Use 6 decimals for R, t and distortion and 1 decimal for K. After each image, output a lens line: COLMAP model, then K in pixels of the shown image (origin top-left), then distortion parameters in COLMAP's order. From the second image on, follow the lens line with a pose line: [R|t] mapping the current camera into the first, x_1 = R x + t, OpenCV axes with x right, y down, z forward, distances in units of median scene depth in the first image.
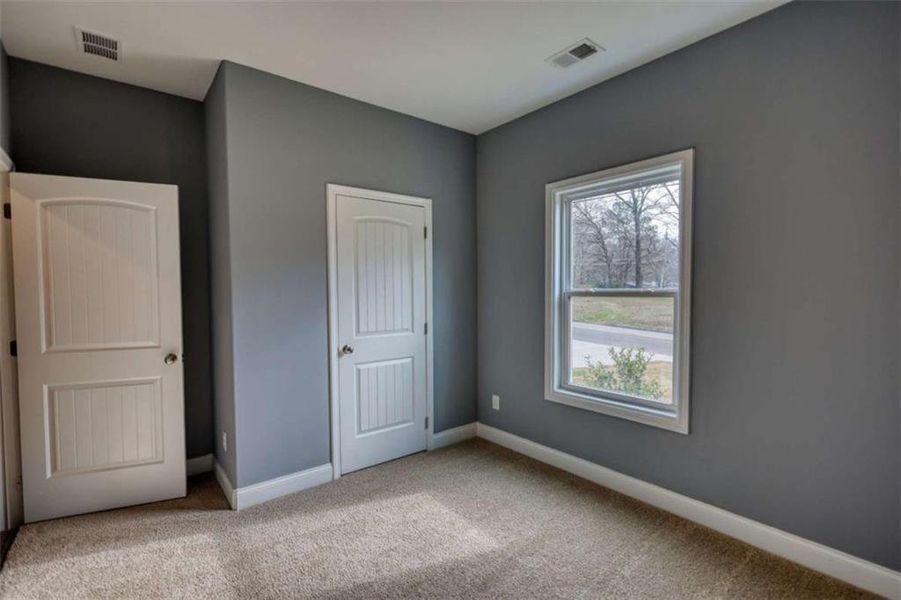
lens RADIAL K [[423.1, 0, 445.0], [0, 423.1, 301.2], [0, 0, 1]] dist [0.000984, 0.000139]
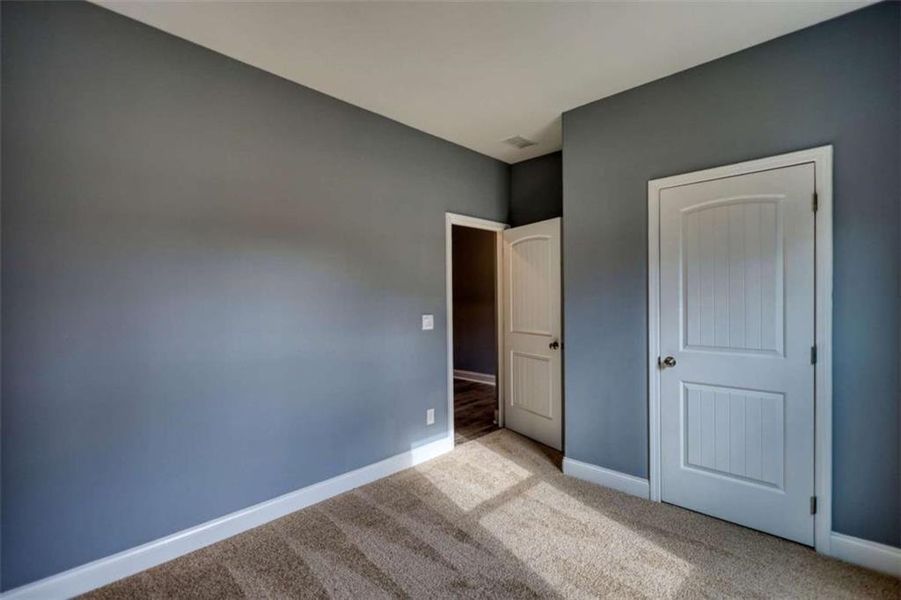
lens RADIAL K [[423.1, 0, 450.3], [0, 423.1, 298.9], [0, 0, 1]] dist [0.000984, 0.000139]
pose [[0.128039, 0.011281, -0.991705, 0.594136], [-0.015667, 0.999834, 0.009351, -0.018435], [0.991645, 0.014340, 0.128194, 0.443222]]
